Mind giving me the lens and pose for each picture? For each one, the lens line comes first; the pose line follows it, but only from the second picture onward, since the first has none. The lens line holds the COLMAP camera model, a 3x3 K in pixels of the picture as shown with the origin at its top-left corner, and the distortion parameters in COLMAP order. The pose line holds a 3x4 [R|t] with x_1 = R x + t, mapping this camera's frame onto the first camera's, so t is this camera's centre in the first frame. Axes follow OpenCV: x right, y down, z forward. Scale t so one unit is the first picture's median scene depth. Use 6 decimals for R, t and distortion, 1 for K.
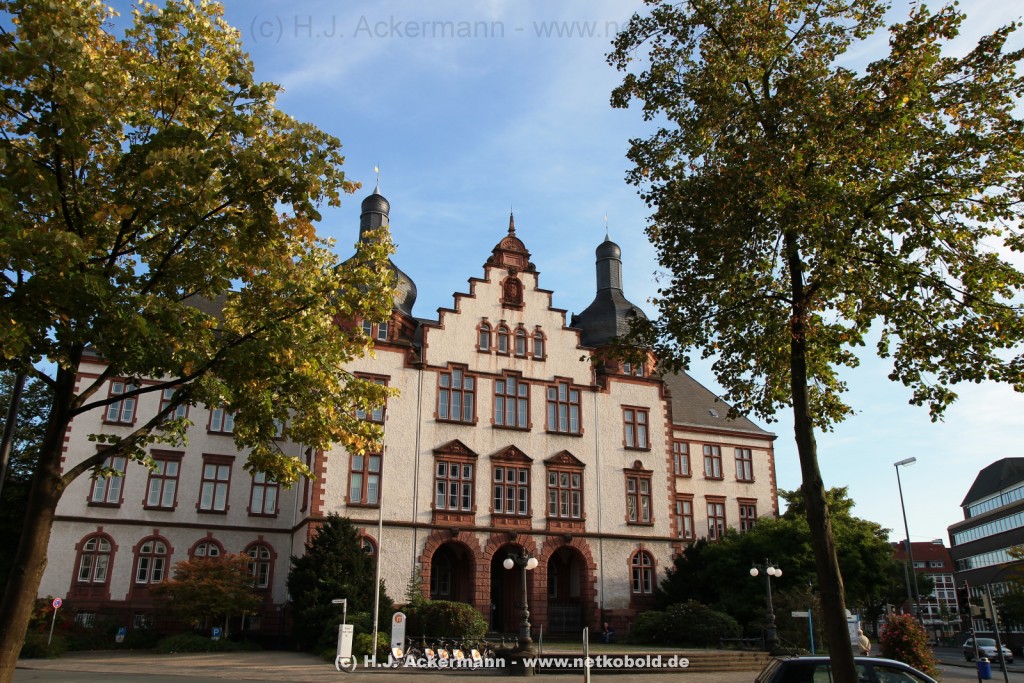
lens RADIAL K [[812.1, 0, 512.0], [0, 812.1, 341.5], [0, 0, 1]] dist [-0.101837, 0.118668]
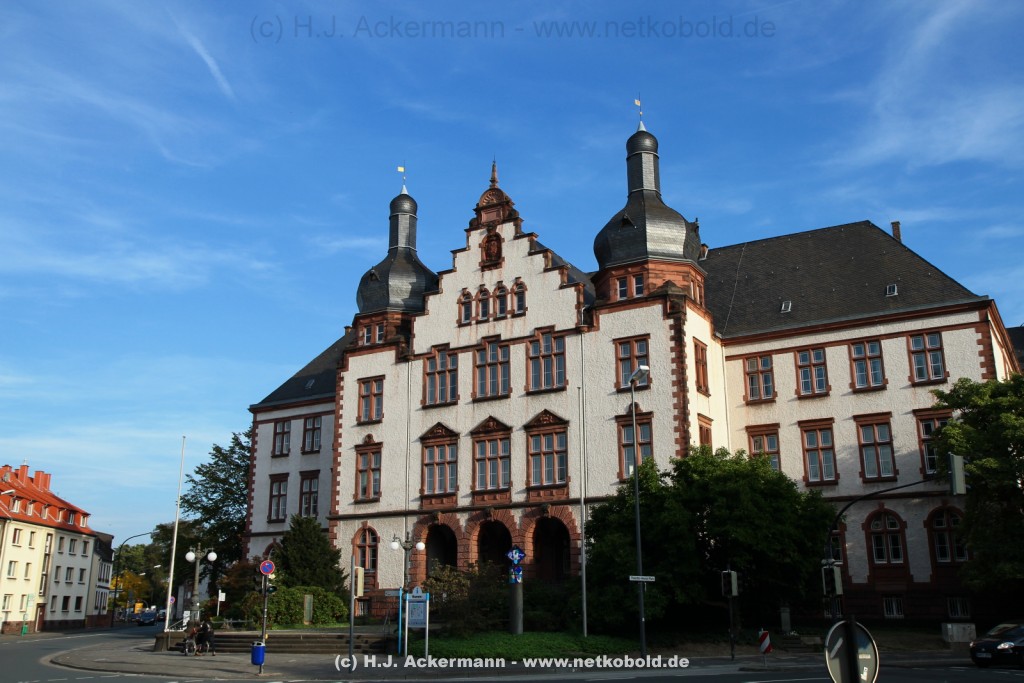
lens RADIAL K [[970.8, 0, 512.0], [0, 970.8, 341.5], [0, 0, 1]] dist [-0.005415, 0.000387]
pose [[0.610167, -0.223514, -0.760091, 0.867108], [0.282664, 0.957658, -0.054701, 0.110146], [0.740134, -0.181474, 0.647510, 0.294452]]
